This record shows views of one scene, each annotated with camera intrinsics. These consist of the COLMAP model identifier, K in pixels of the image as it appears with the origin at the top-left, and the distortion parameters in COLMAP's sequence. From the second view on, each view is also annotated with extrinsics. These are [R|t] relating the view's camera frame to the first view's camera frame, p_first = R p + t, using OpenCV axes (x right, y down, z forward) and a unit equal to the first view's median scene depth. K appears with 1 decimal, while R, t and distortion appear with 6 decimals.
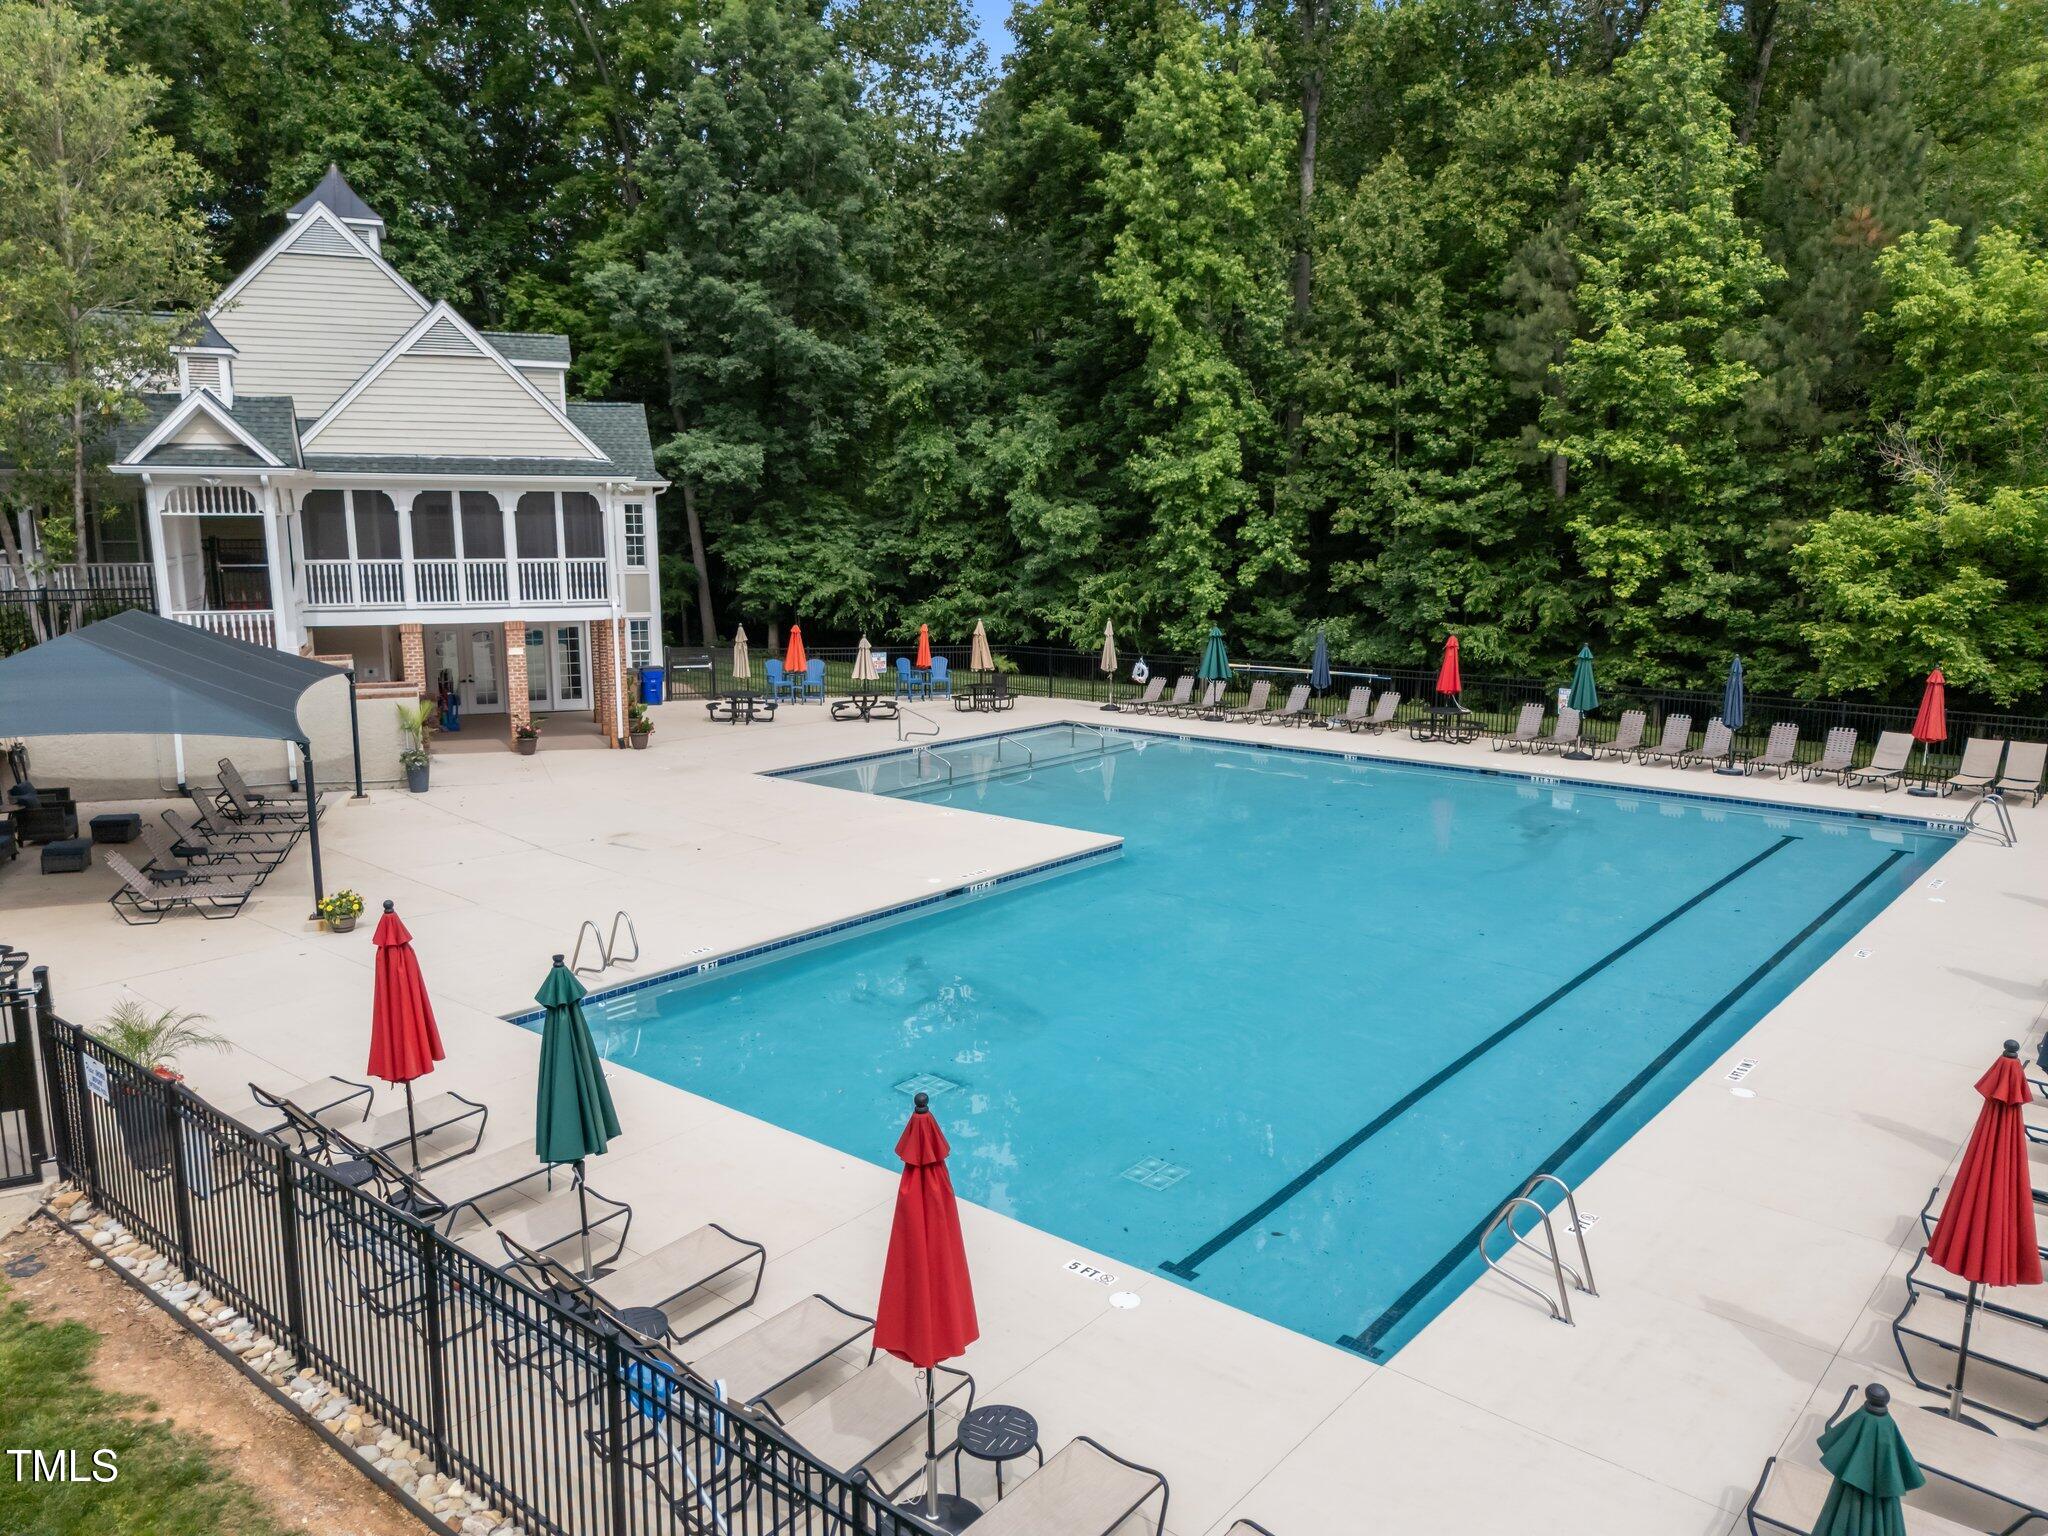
lens RADIAL K [[1469.0, 0, 1083.9], [0, 1469.0, 771.1], [0, 0, 1]] dist [0.110428, -0.097721]
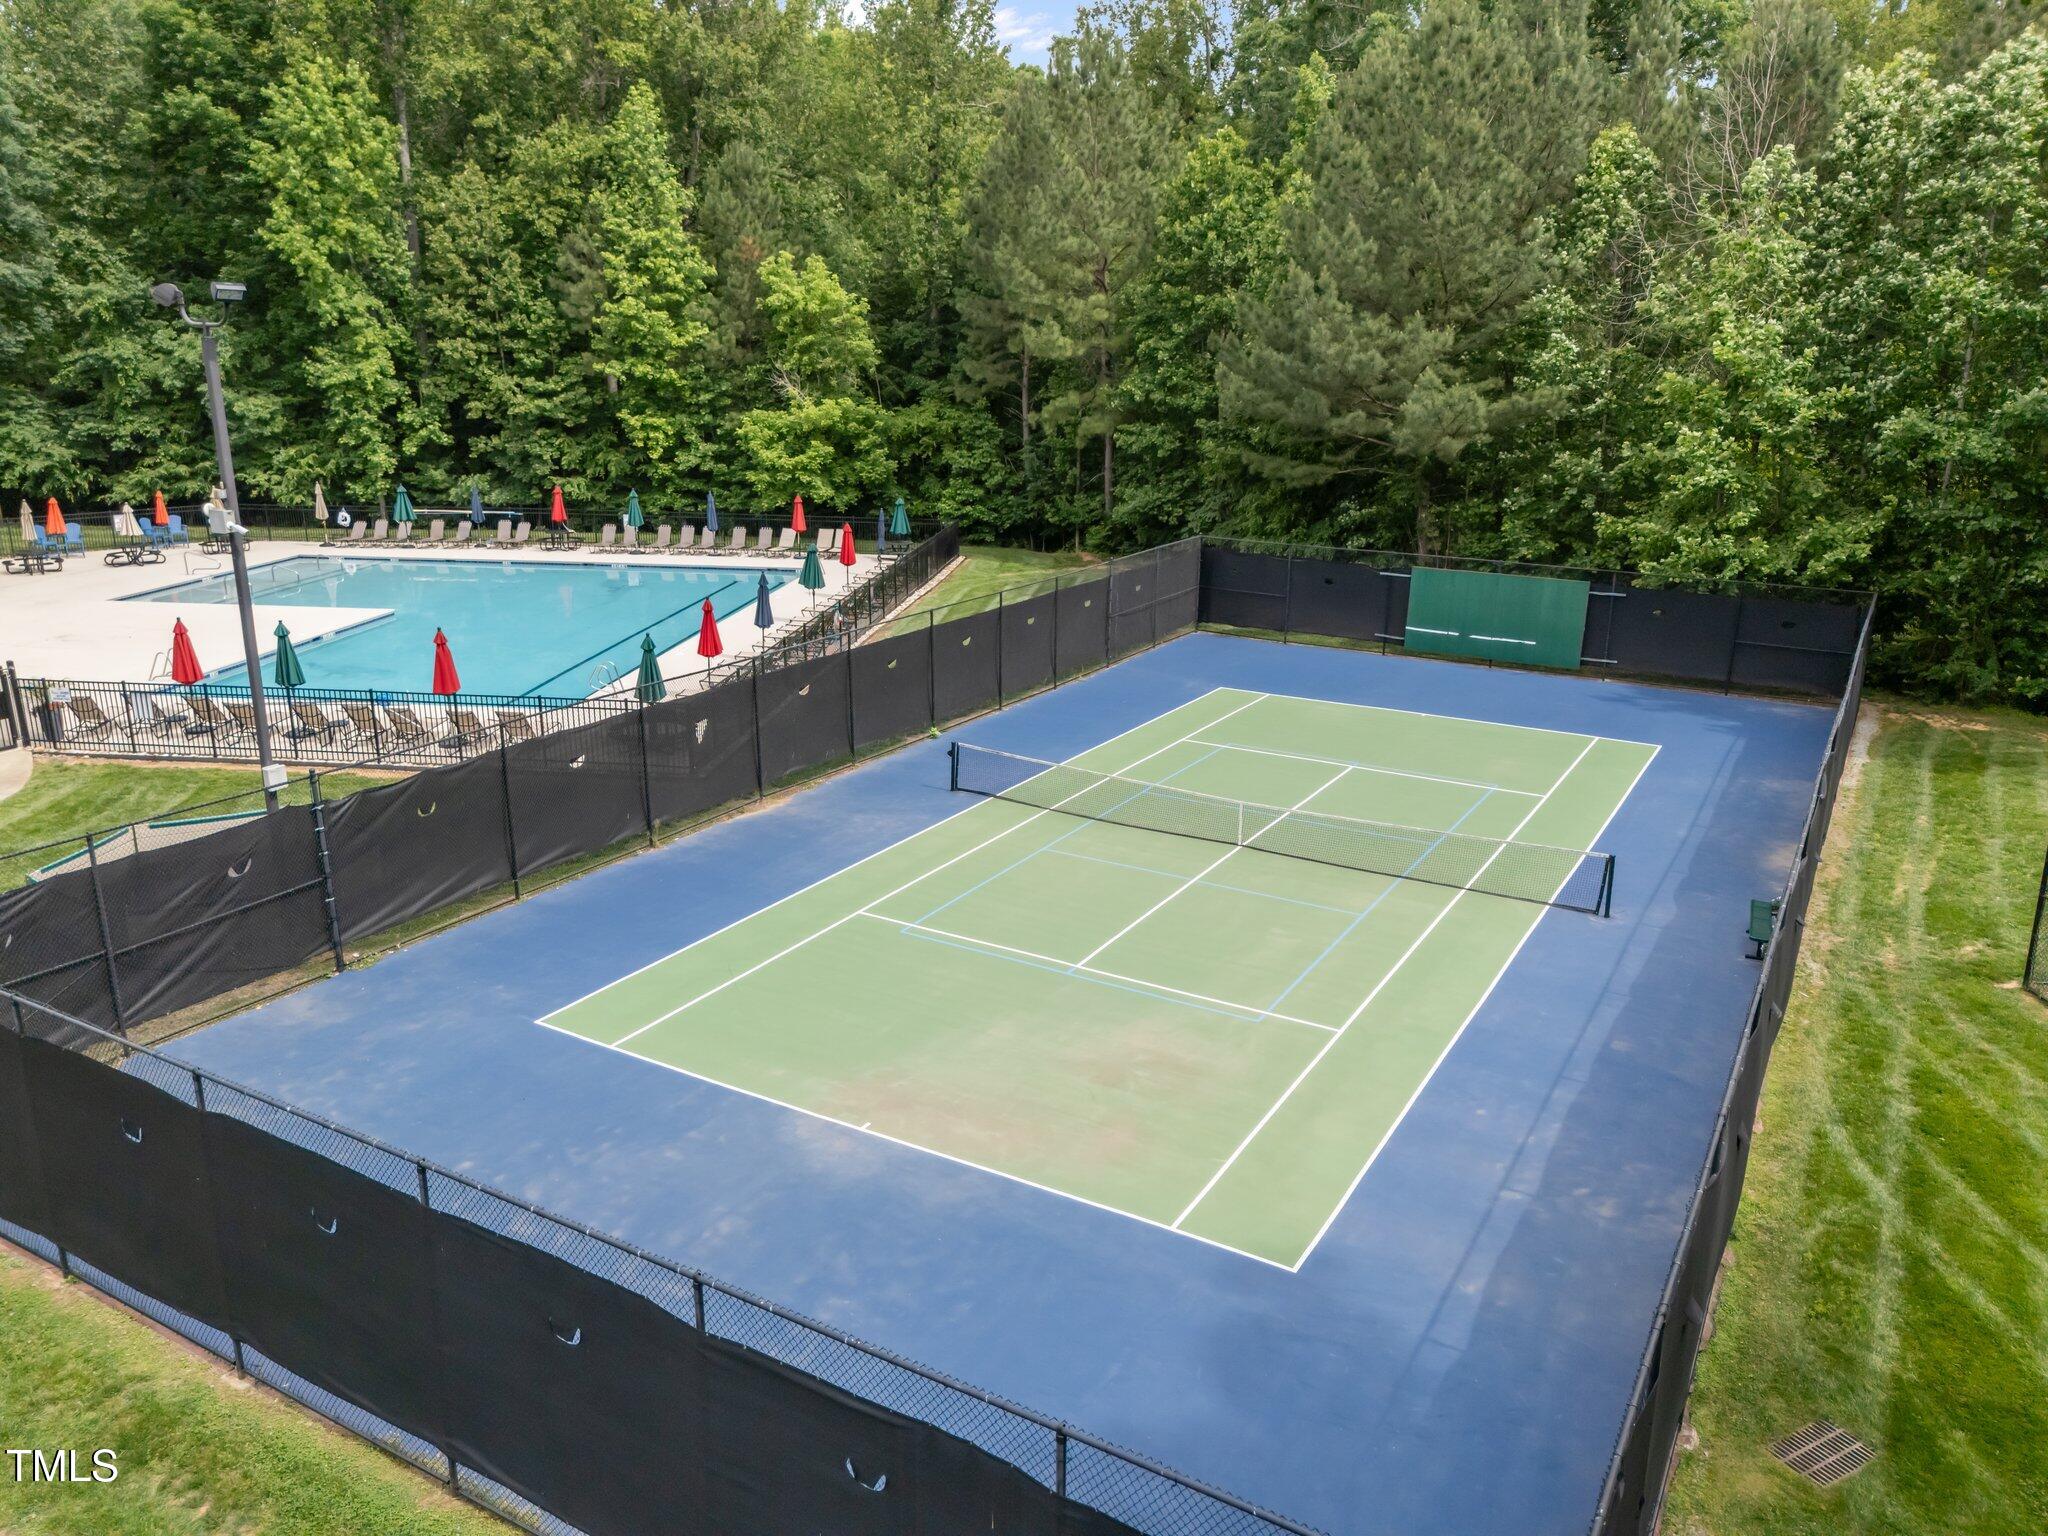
lens RADIAL K [[1467.9, 0, 1023.5], [0, 1467.9, 794.9], [0, 0, 1]] dist [0.007900, -0.004210]
pose [[0.855428, -0.151551, 0.495253, -0.152677], [0.085407, 0.984417, 0.153720, 0.036466], [-0.510831, -0.089198, 0.855041, -0.626668]]
